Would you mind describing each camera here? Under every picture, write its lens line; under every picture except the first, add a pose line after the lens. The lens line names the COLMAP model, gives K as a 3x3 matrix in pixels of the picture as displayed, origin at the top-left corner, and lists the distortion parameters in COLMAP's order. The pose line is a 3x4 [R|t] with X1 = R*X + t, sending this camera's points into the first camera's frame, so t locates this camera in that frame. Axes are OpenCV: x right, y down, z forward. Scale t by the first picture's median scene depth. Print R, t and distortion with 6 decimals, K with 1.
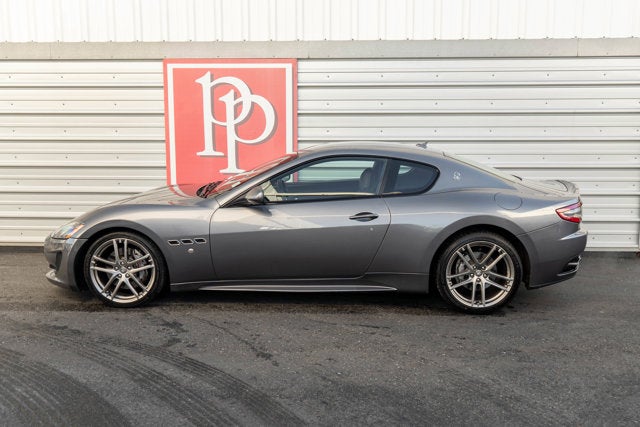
lens RADIAL K [[632.0, 0, 307.8], [0, 632.0, 210.9], [0, 0, 1]] dist [0.002840, 0.000000]
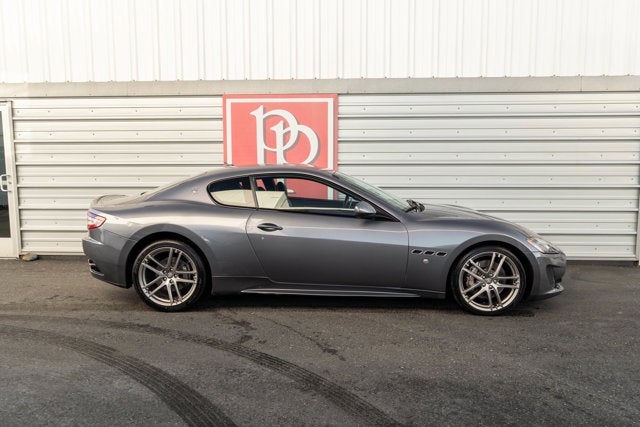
lens RADIAL K [[526.0, 0, 310.6], [0, 526.0, 209.4], [0, 0, 1]] dist [-0.020639, 0.029626]
pose [[0.999916, -0.000468, -0.012960, -0.057894], [-0.000040, 0.999232, -0.039194, 0.010148], [0.012968, 0.039191, 0.999148, 0.043071]]
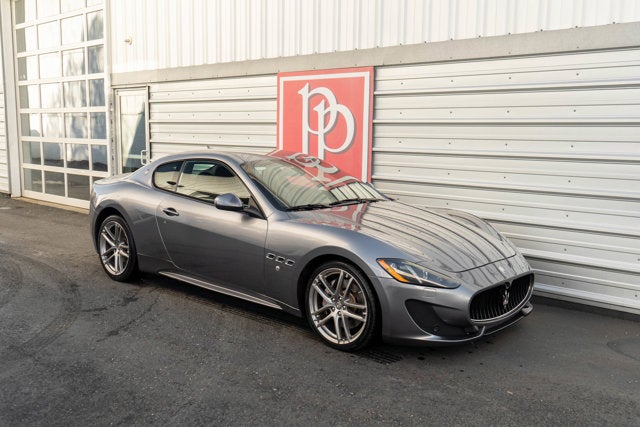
lens RADIAL K [[632.0, 0, 304.4], [0, 632.0, 214.9], [0, 0, 1]] dist [0.002840, 0.000000]
pose [[0.763187, 0.095994, -0.639007, 0.573127], [-0.102933, 0.994337, 0.026437, -0.031568], [0.637926, 0.045598, 0.768746, 0.212144]]
